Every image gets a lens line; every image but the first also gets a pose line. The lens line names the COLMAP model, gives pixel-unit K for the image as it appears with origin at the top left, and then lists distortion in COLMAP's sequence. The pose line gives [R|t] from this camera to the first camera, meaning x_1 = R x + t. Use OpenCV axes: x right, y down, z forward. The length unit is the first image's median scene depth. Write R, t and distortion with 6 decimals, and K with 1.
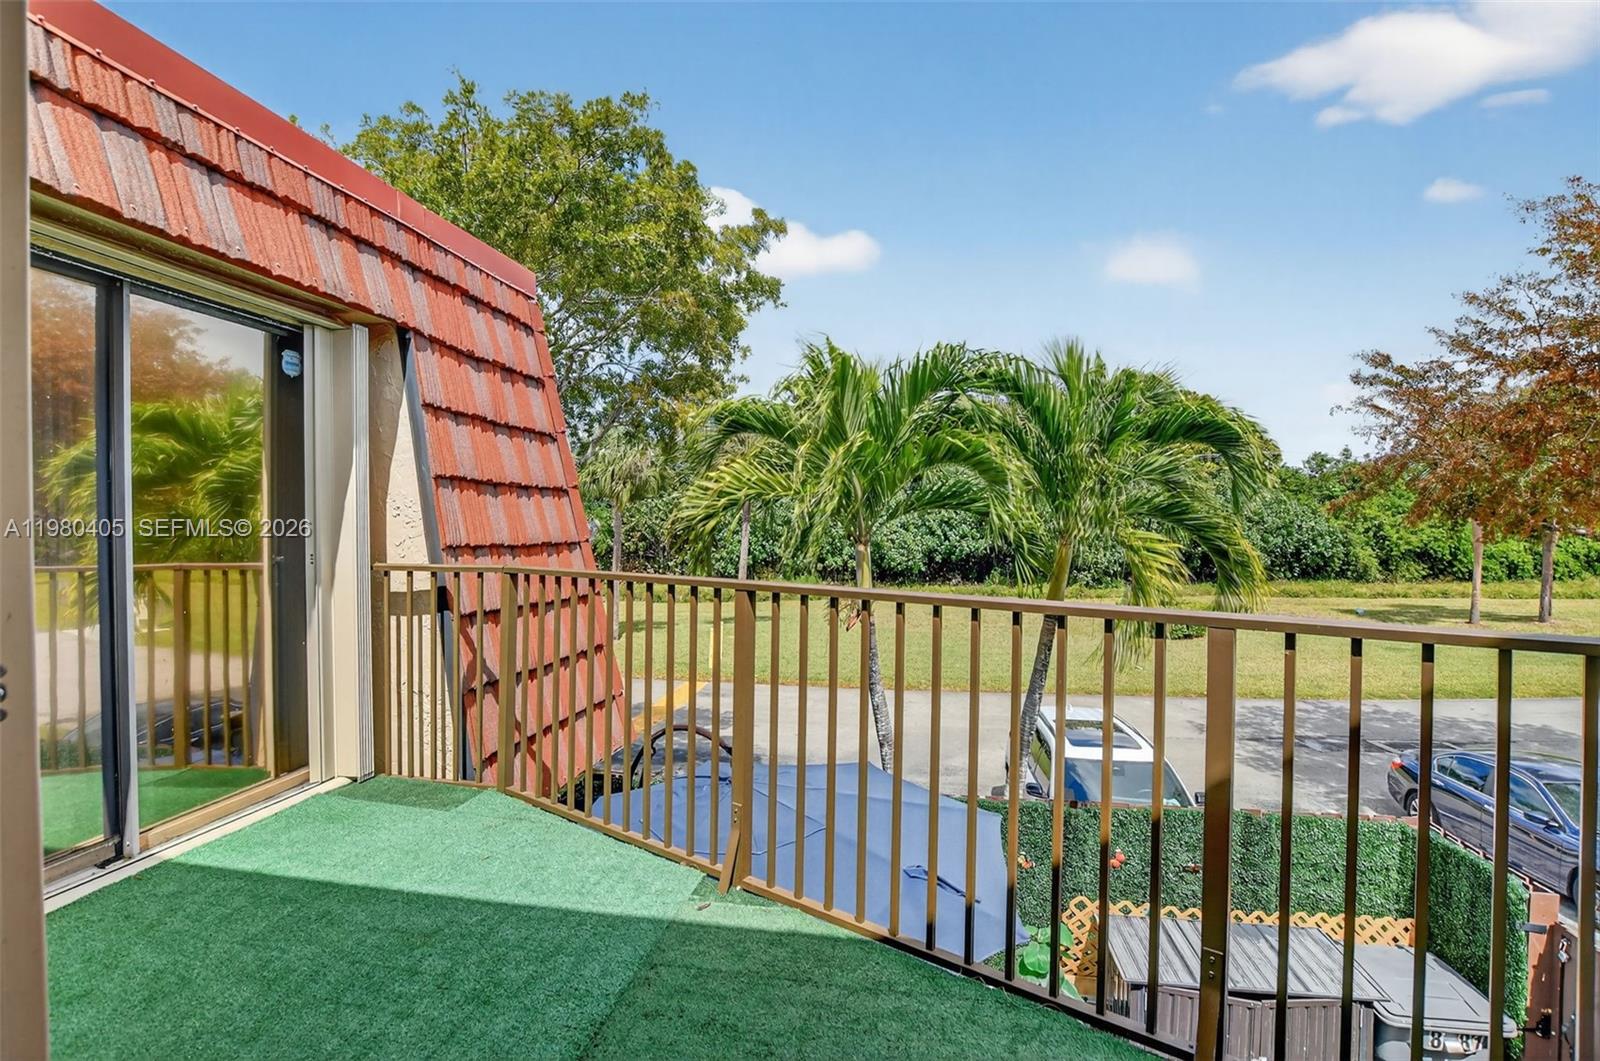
lens RADIAL K [[748.7, 0, 792.8], [0, 748.7, 531.0], [0, 0, 1]] dist [-0.027960, 0.004054]
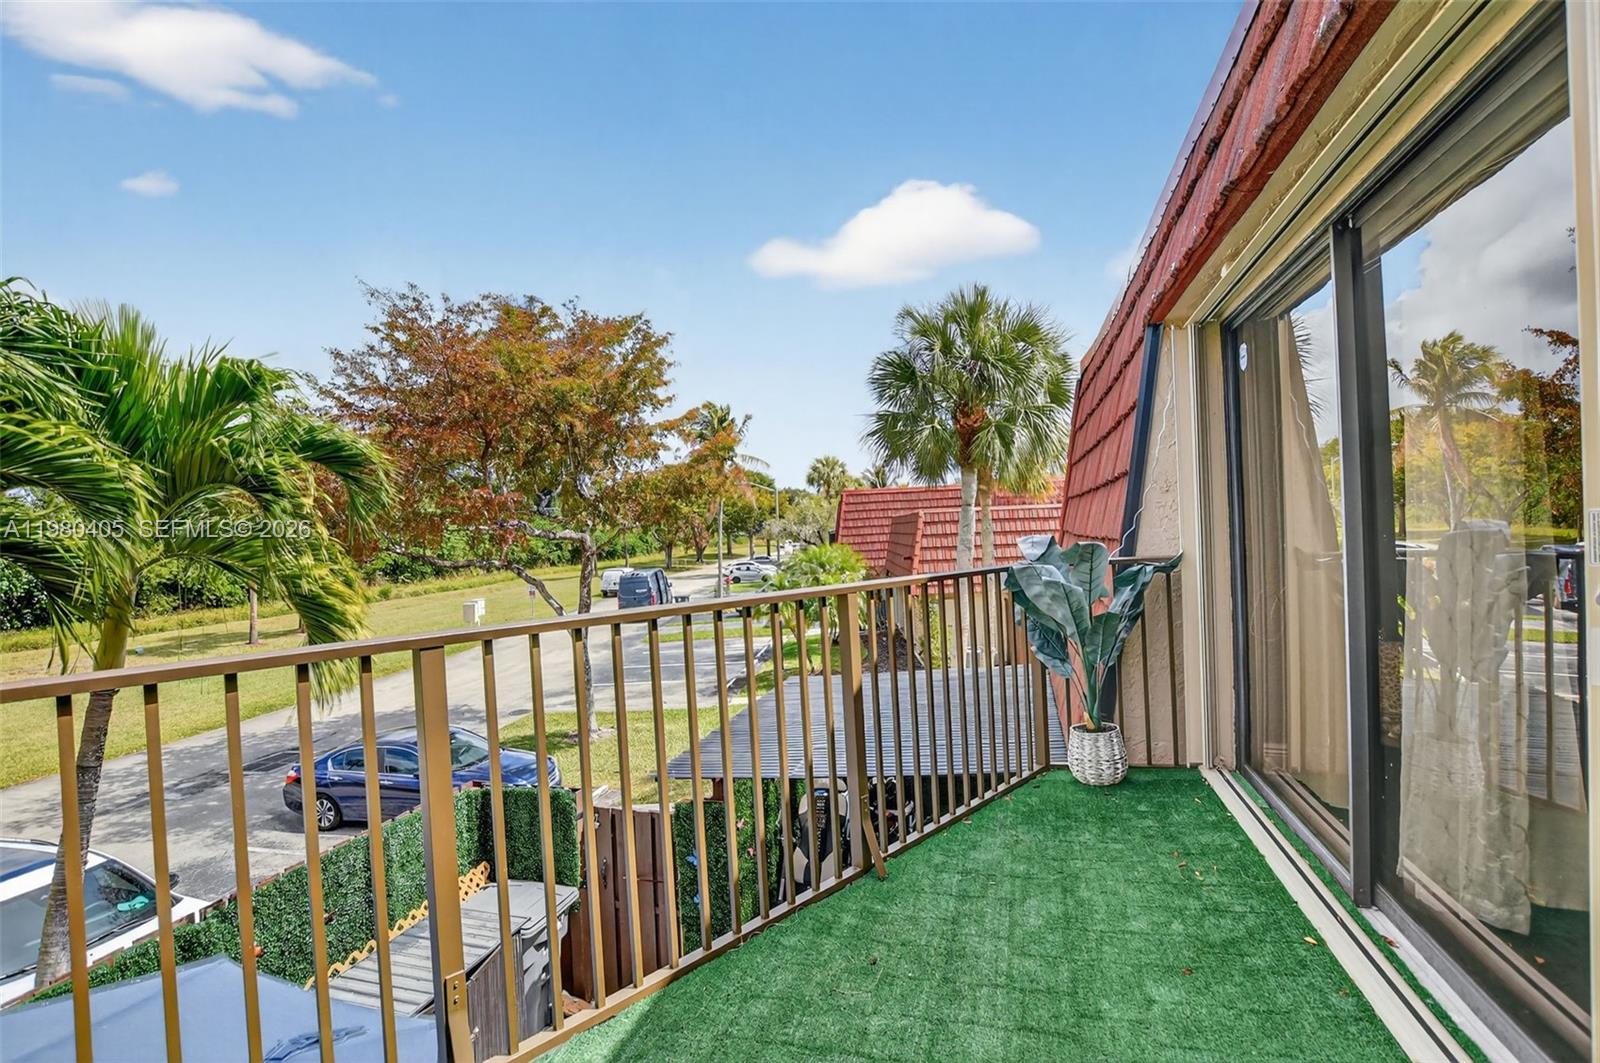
lens RADIAL K [[748.7, 0, 801.8], [0, 748.7, 519.8], [0, 0, 1]] dist [-0.027960, 0.004054]
pose [[0.119772, 0.004999, 0.992789, -0.144632], [0.054057, 0.998471, -0.011549, -0.000999], [-0.991329, 0.055050, 0.119319, 0.125802]]
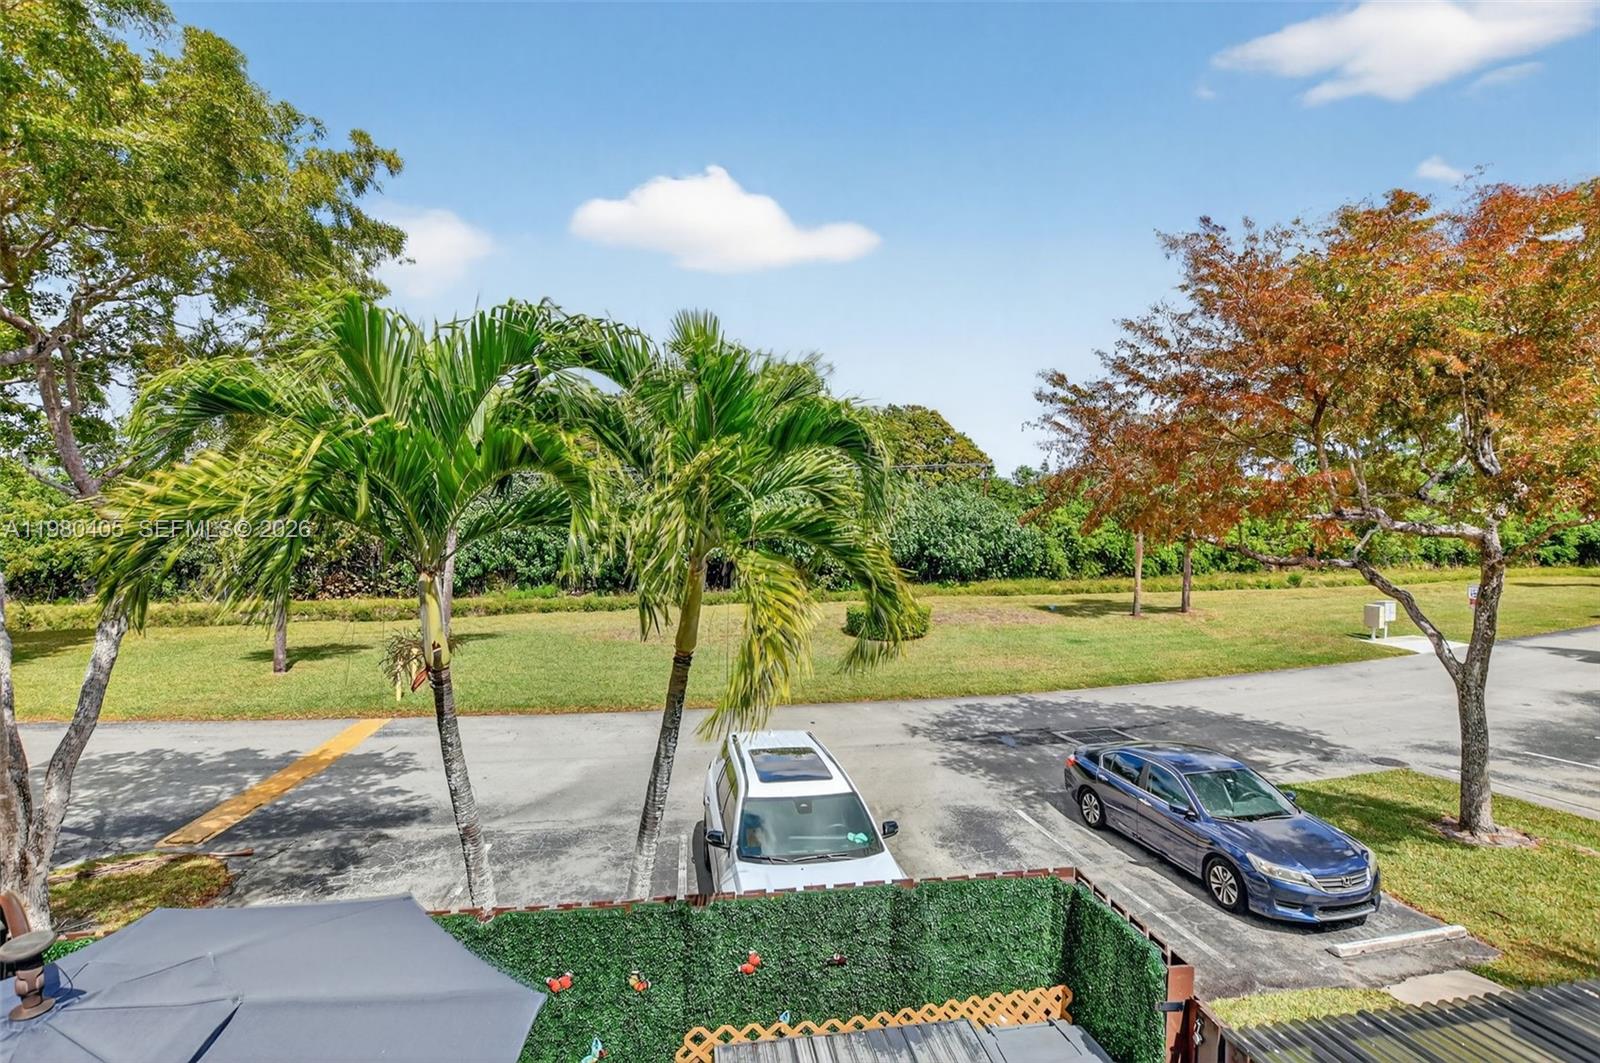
lens RADIAL K [[748.7, 0, 791.0], [0, 748.7, 535.1], [0, 0, 1]] dist [-0.027960, 0.004054]
pose [[0.951745, -0.003319, 0.306872, 0.110502], [0.003162, 0.999994, 0.001010, -0.010556], [-0.306874, 0.000009, 0.951750, 0.104439]]
